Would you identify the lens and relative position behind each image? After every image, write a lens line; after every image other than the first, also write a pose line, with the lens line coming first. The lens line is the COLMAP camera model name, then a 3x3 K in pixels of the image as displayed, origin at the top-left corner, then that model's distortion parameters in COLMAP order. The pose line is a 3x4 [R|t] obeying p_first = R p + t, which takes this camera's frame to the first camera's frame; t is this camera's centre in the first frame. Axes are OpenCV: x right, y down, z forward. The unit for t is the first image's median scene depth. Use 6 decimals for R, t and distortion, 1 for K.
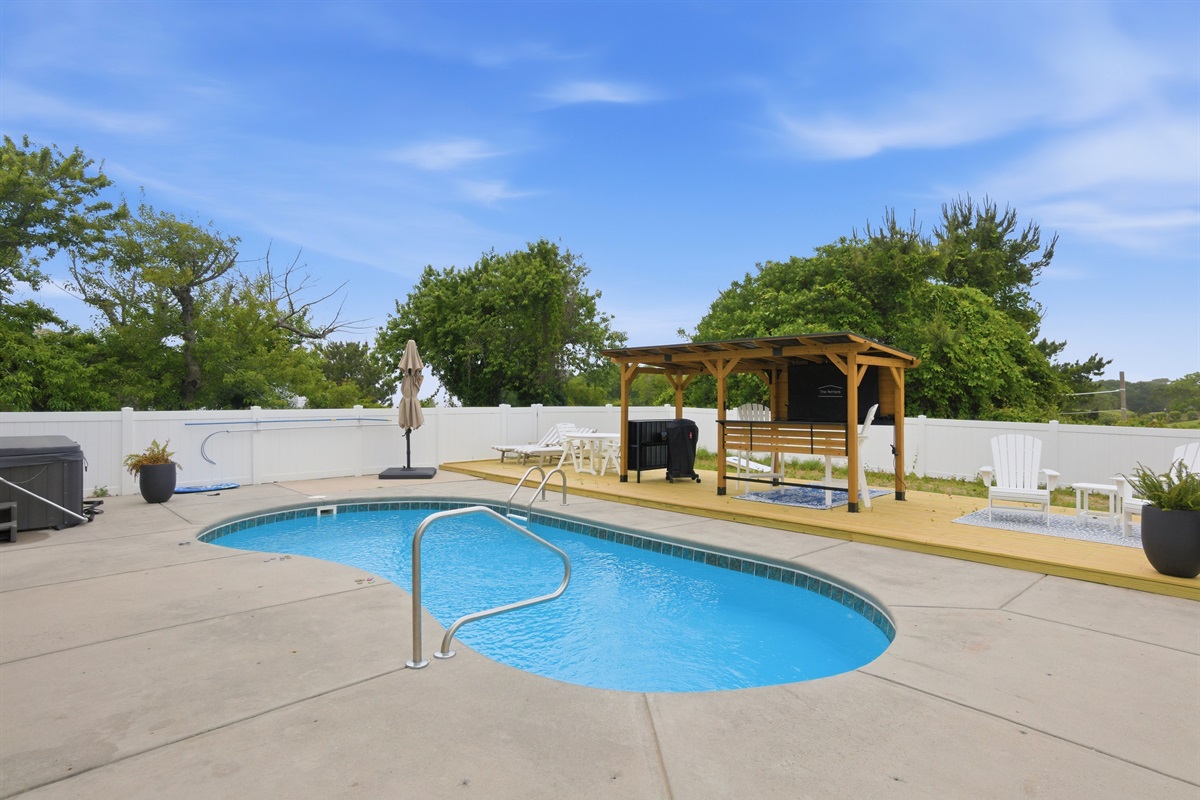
lens RADIAL K [[682.5, 0, 614.6], [0, 682.5, 391.3], [0, 0, 1]] dist [0.039996, 0.001283]
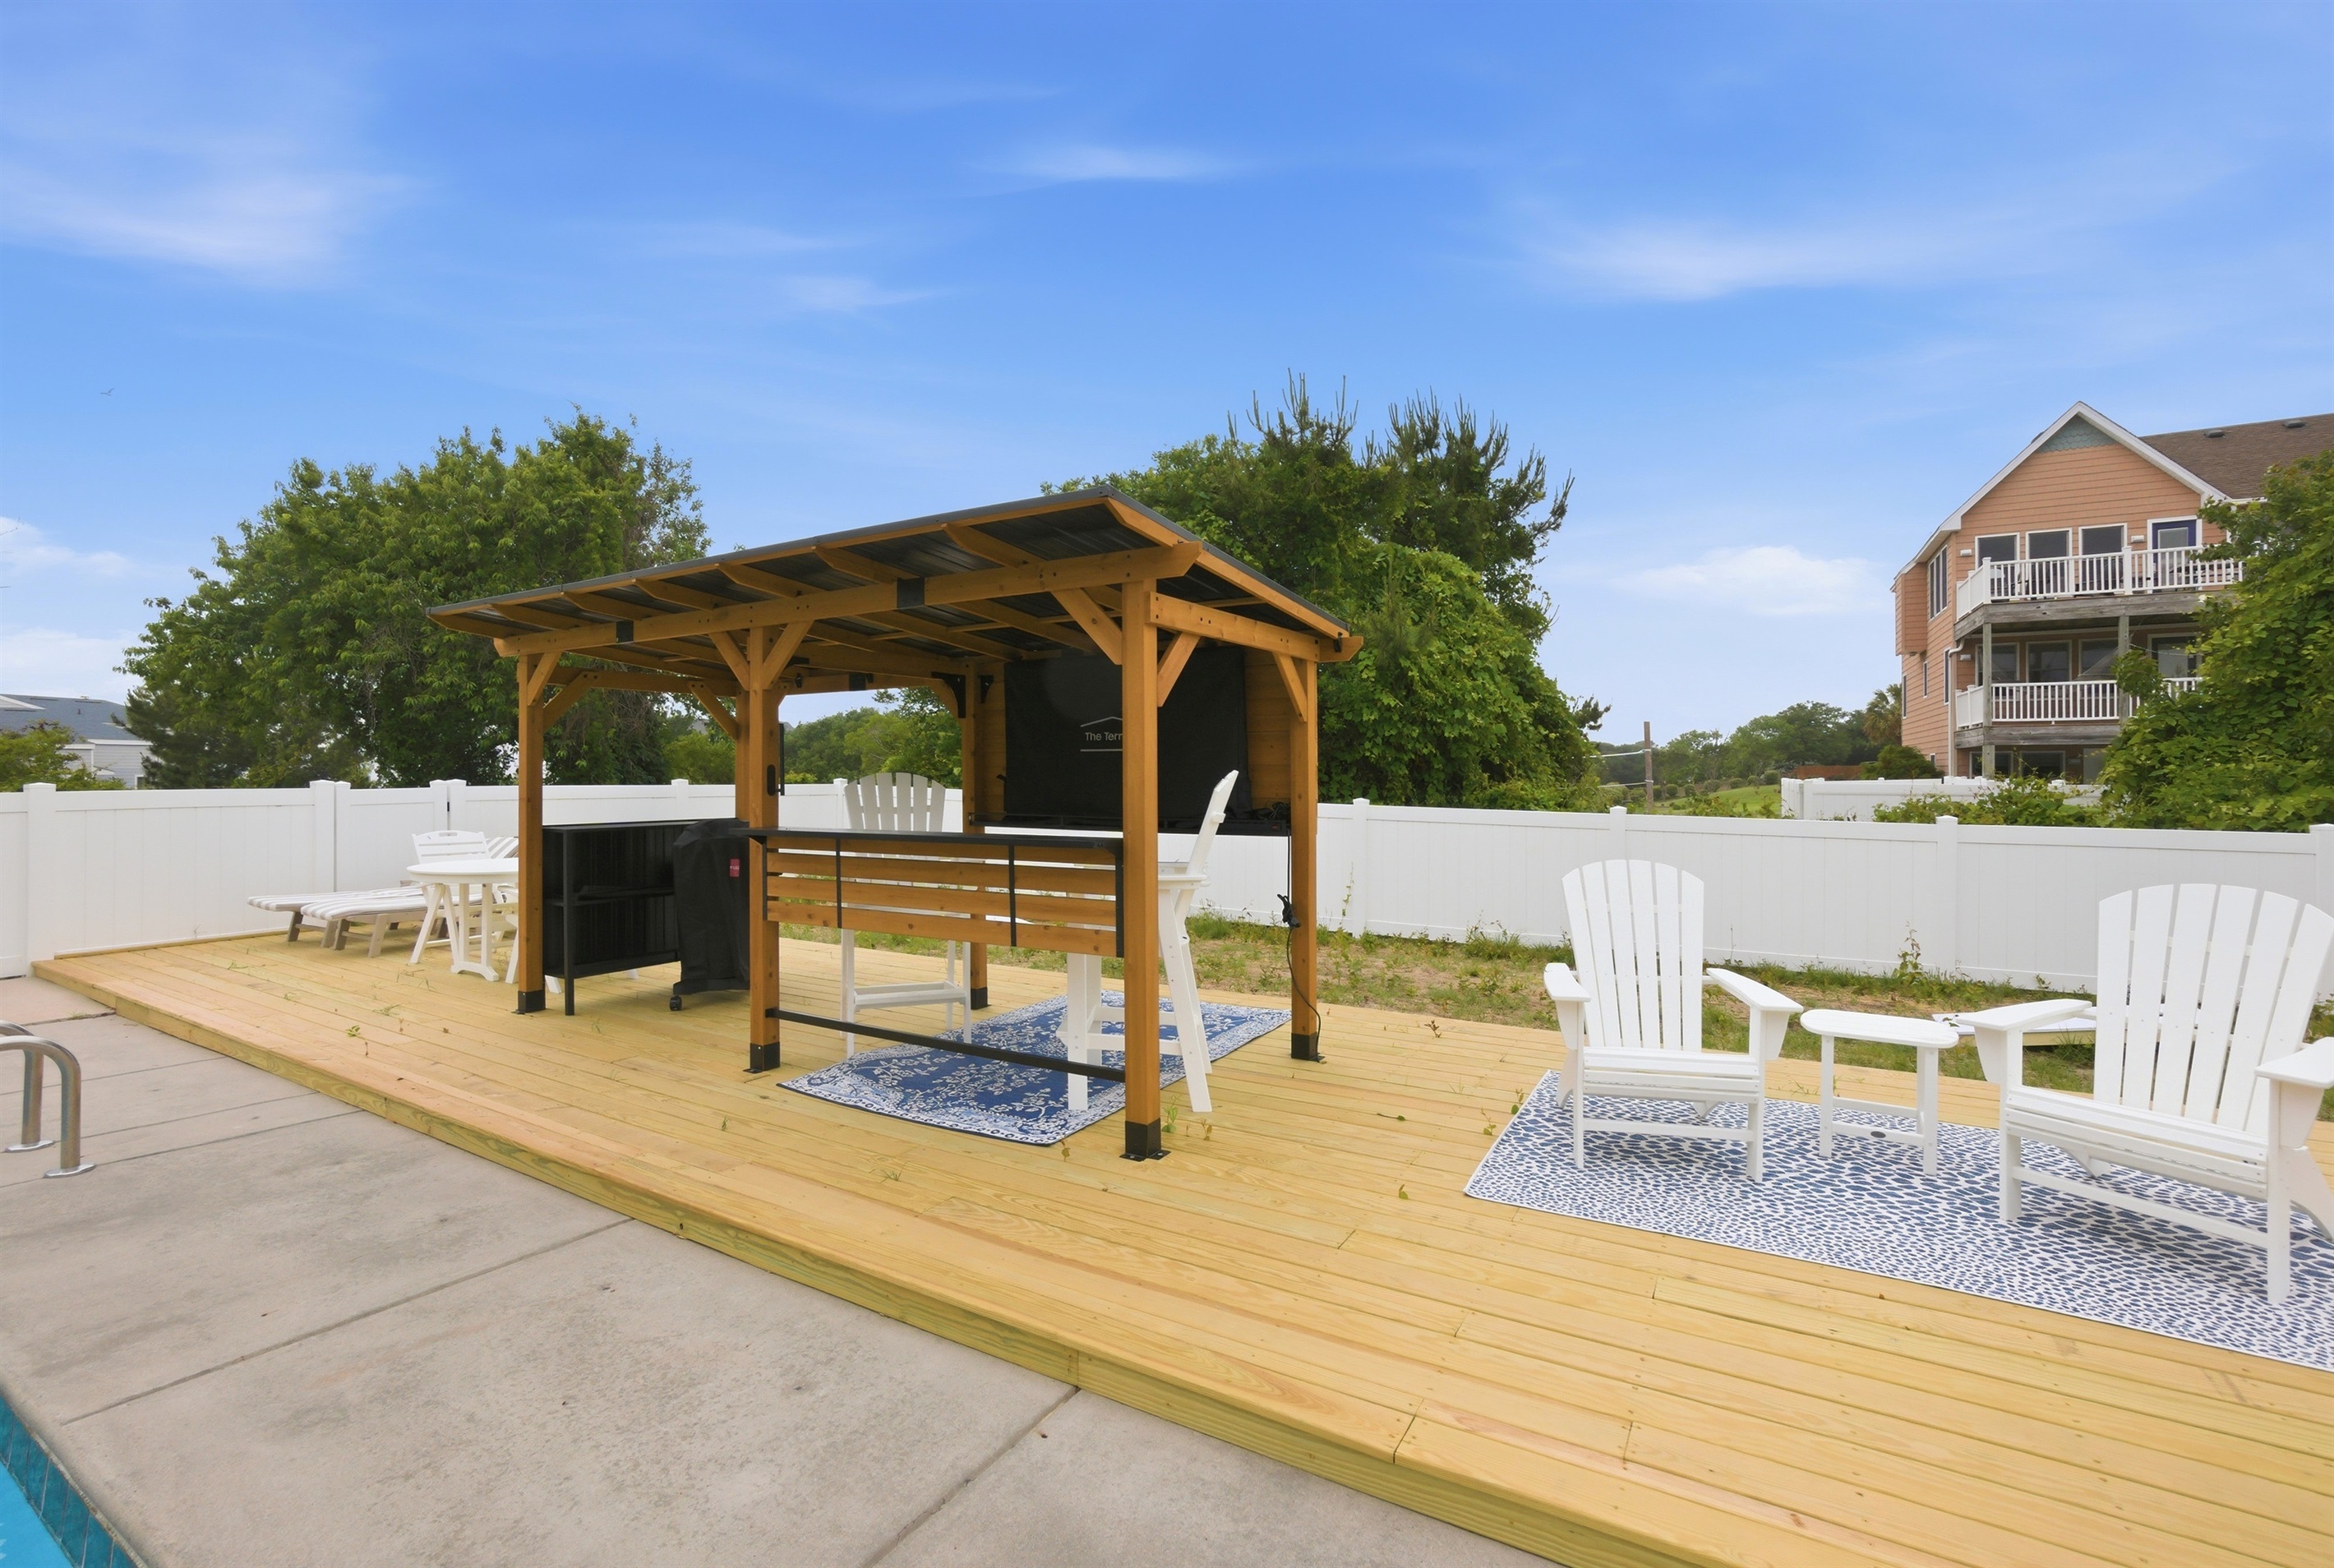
lens RADIAL K [[1068.9, 0, 1192.7], [0, 1068.9, 761.8], [0, 0, 1]] dist [-0.043037, 0.000161]
pose [[0.964256, -0.001963, 0.264965, 0.132319], [0.001583, 0.999997, 0.001649, 0.007921], [-0.264968, -0.001171, 0.964257, 0.302627]]
